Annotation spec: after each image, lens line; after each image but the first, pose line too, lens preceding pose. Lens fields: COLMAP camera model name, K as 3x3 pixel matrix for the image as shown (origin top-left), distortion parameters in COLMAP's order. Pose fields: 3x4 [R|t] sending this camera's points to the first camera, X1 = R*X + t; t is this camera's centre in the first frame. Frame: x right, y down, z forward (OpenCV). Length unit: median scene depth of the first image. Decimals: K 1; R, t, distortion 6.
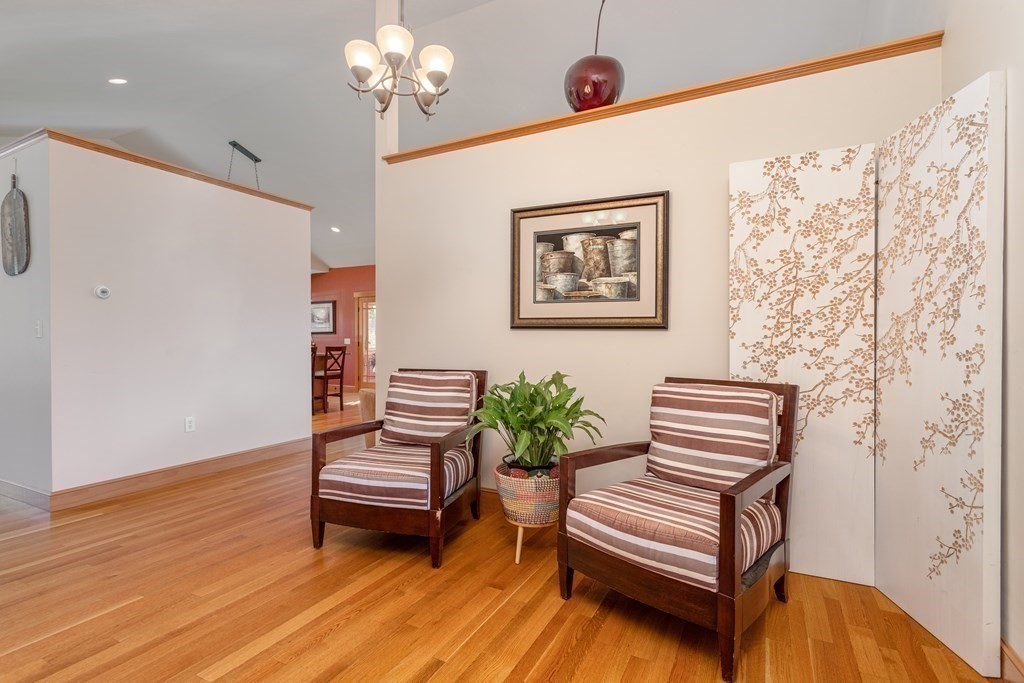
lens RADIAL K [[507.4, 0, 492.4], [0, 507.4, 338.7], [0, 0, 1]] dist [0.001539, 0.000572]
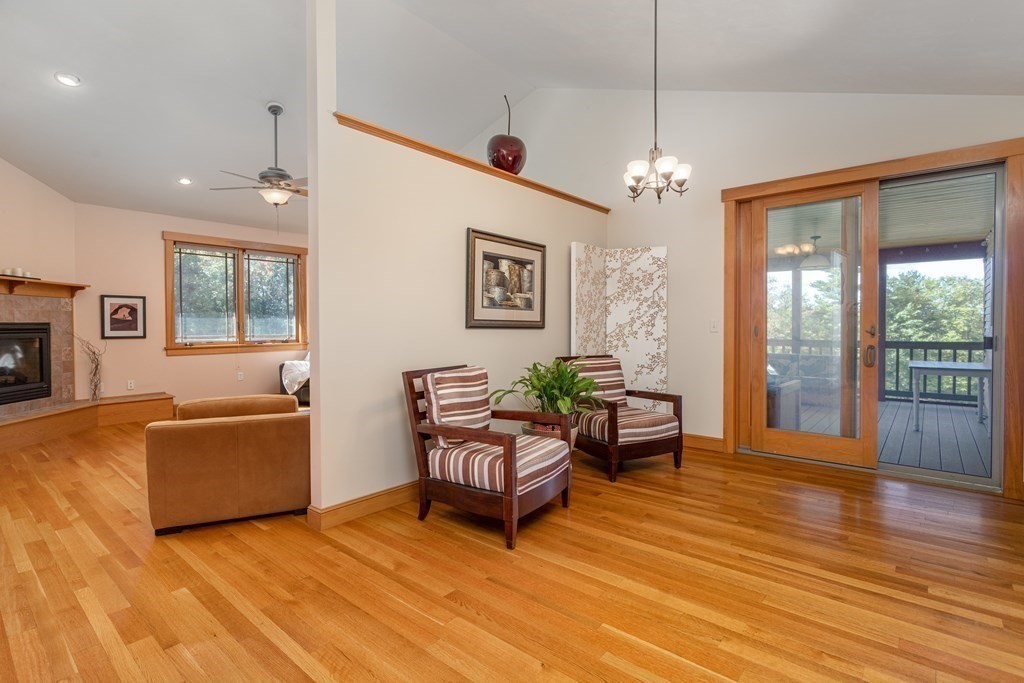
lens RADIAL K [[489.8, 0, 528.1], [0, 489.8, 329.2], [0, 0, 1]] dist [0.003825, 0.000005]
pose [[0.190405, -0.010009, 0.981655, -1.415909], [-0.001193, 0.999945, 0.010427, -0.038868], [-0.981705, -0.003157, 0.190383, 0.857373]]
